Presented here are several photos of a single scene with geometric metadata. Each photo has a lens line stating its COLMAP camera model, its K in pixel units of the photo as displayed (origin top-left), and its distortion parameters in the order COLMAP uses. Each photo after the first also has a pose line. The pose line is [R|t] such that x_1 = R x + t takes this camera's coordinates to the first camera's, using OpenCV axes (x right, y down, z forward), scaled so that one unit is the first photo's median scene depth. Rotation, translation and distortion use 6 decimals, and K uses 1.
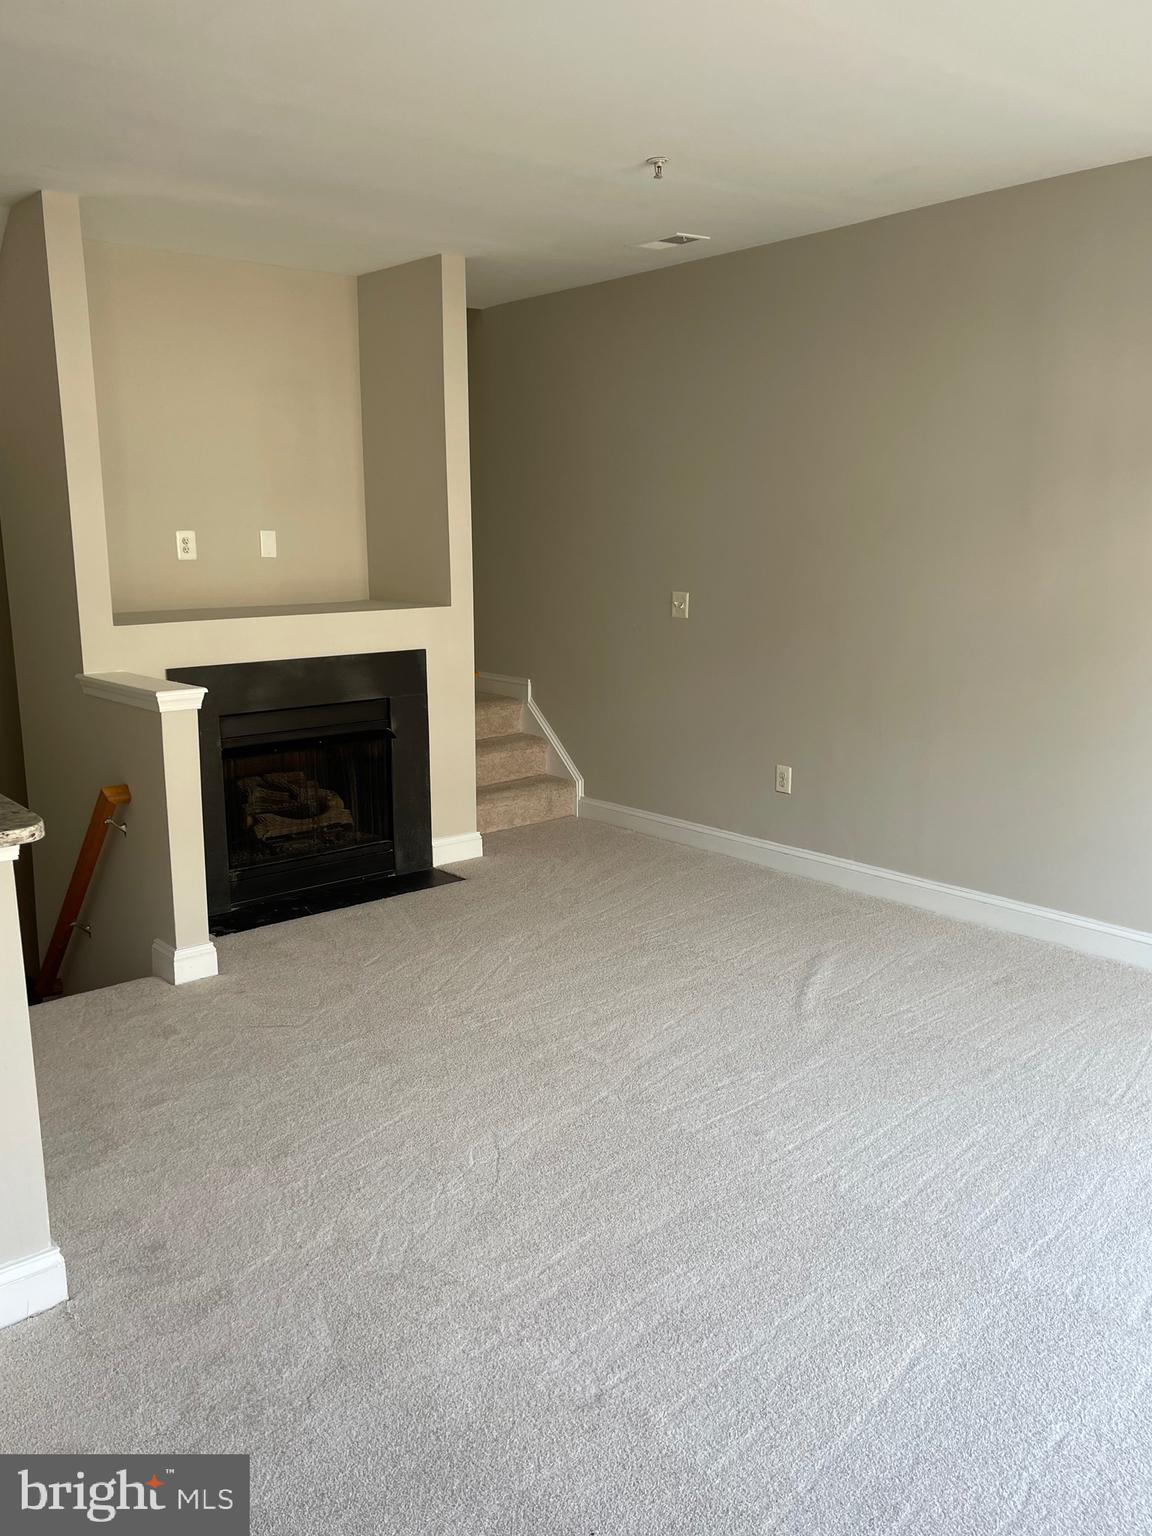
lens RADIAL K [[1257.1, 0, 570.9], [0, 1257.1, 782.4], [0, 0, 1]] dist [0.106014, -0.149566]
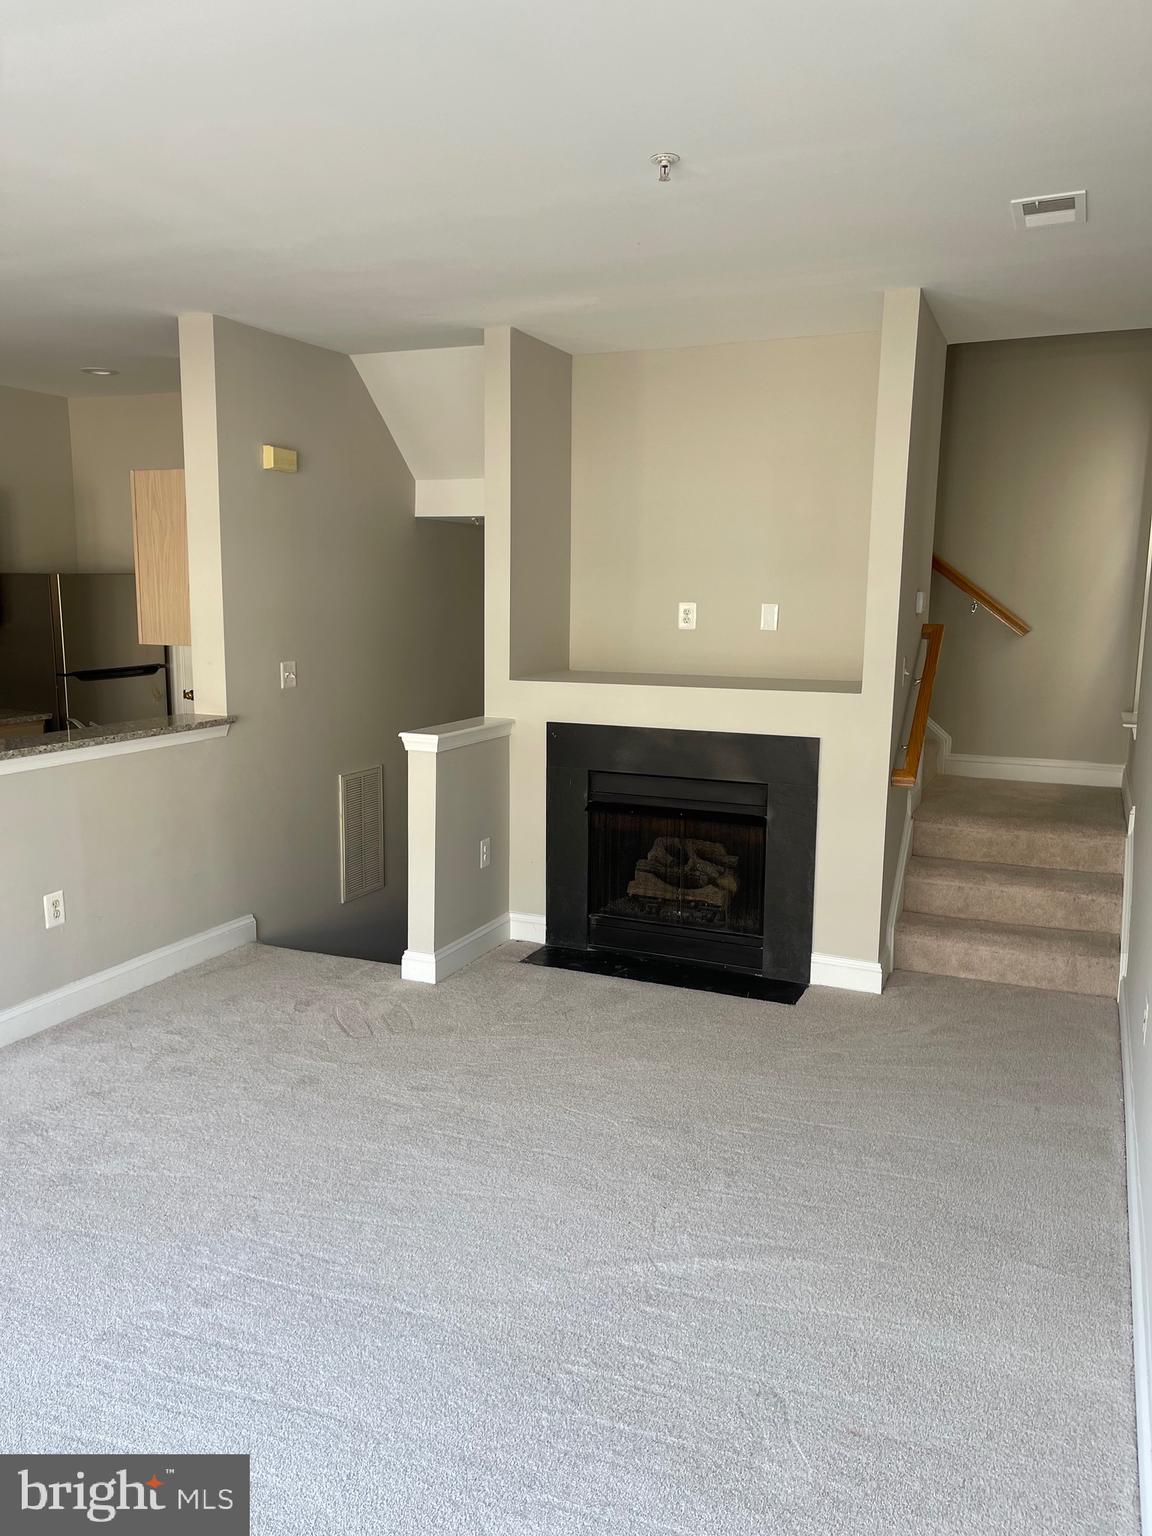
lens RADIAL K [[1162.5, 0, 576.0], [0, 1162.5, 768.0], [0, 0, 1]] dist [0.025659, -0.000972]
pose [[0.436043, 0.150147, -0.887312, 0.548235], [-0.196402, 0.978093, 0.068992, -0.110007], [0.878233, 0.144186, 0.455980, 0.486988]]
